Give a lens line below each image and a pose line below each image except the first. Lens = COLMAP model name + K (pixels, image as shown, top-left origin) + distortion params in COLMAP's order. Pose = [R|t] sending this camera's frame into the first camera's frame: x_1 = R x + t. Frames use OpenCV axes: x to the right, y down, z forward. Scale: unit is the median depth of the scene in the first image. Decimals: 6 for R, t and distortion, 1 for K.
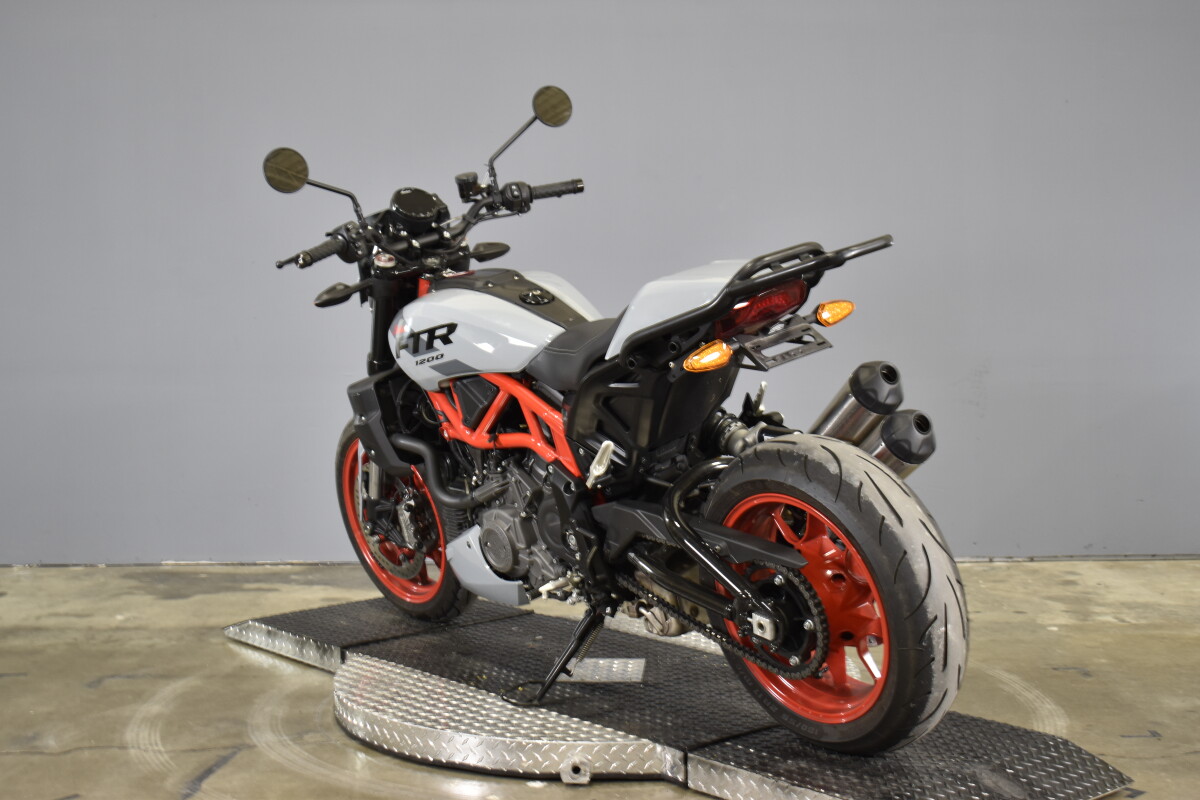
lens RADIAL K [[1726.0, 0, 598.0], [0, 1726.0, 420.2], [0, 0, 1]] dist [-0.015907, 0.000000]
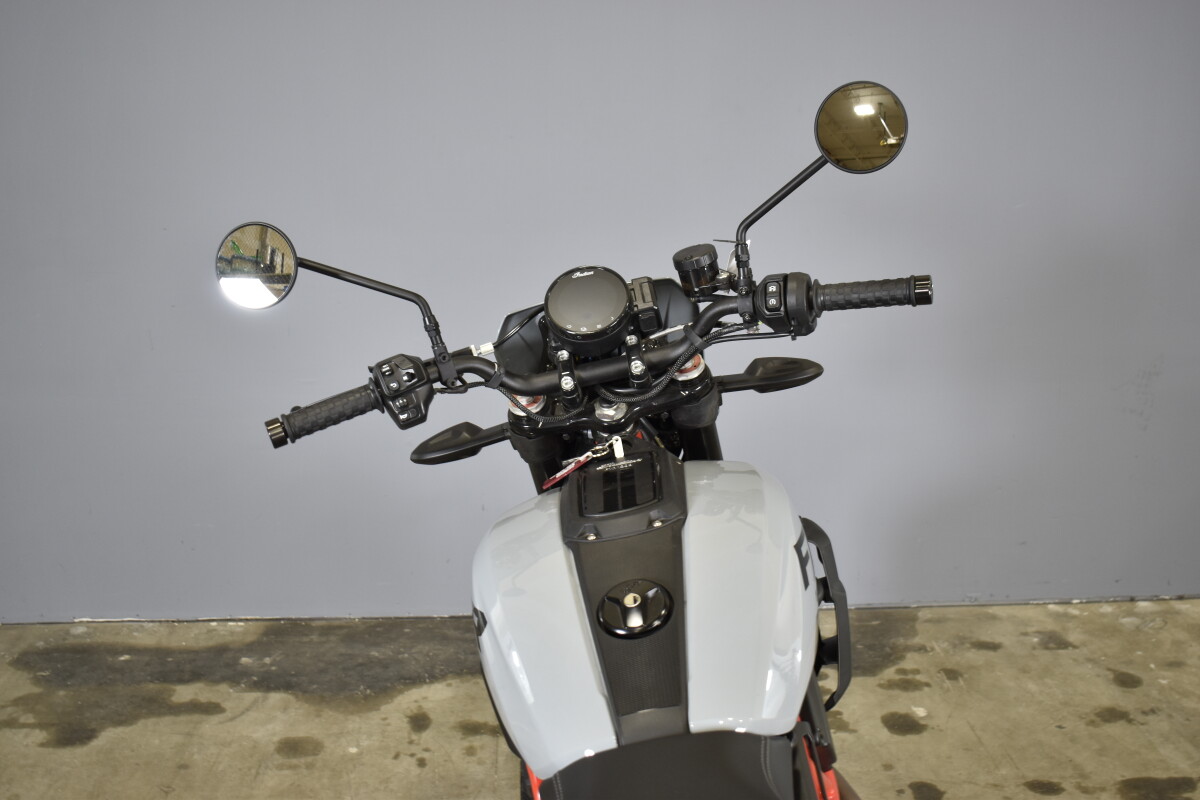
lens RADIAL K [[1292.8, 0, 604.9], [0, 1292.8, 405.6], [0, 0, 1]] dist [-0.048867, 0.000000]
pose [[0.998532, -0.006821, 0.053727, -0.061485], [-0.003858, 0.980560, 0.196183, -0.156562], [-0.054021, -0.196103, 0.979094, 0.575443]]
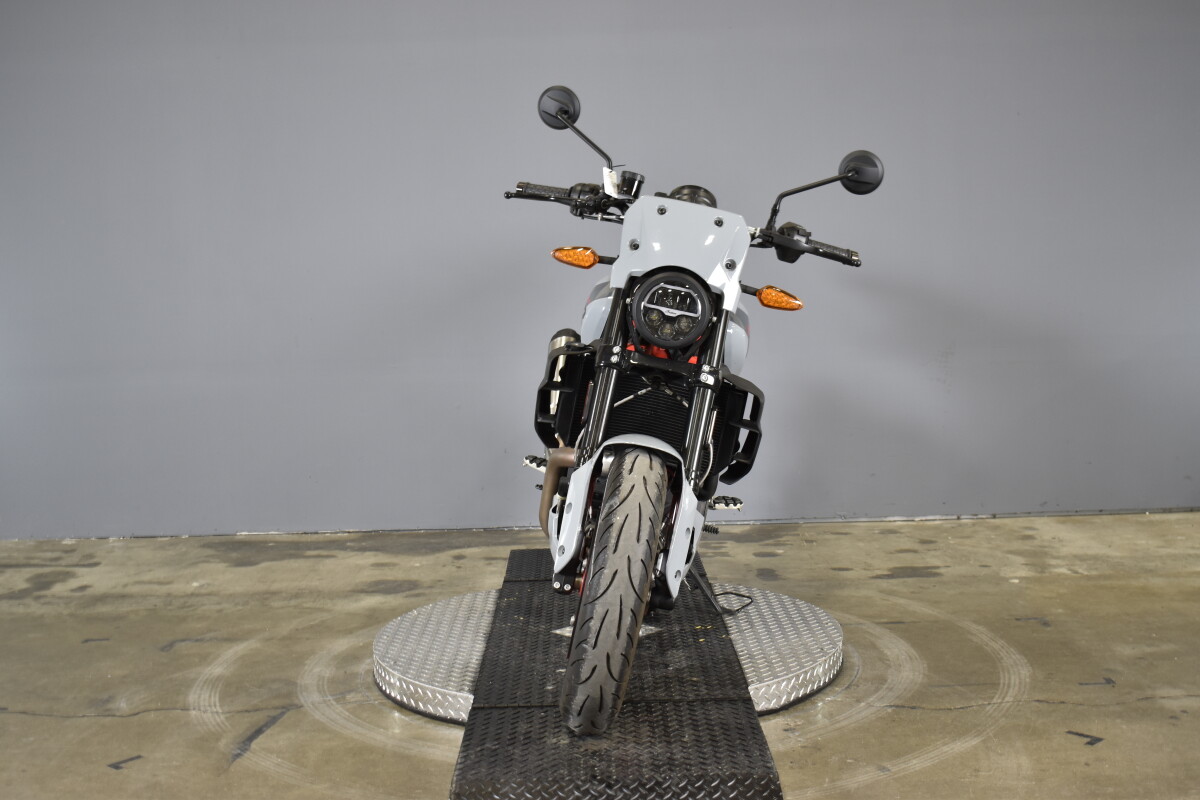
lens RADIAL K [[1440.0, 0, 601.1], [0, 1440.0, 404.7], [0, 0, 1]] dist [-0.040042, 0.000000]
pose [[0.999656, -0.019577, -0.017459, 0.011925], [0.019731, 0.999767, 0.008704, -0.008553], [0.017284, -0.009046, 0.999810, 0.057534]]
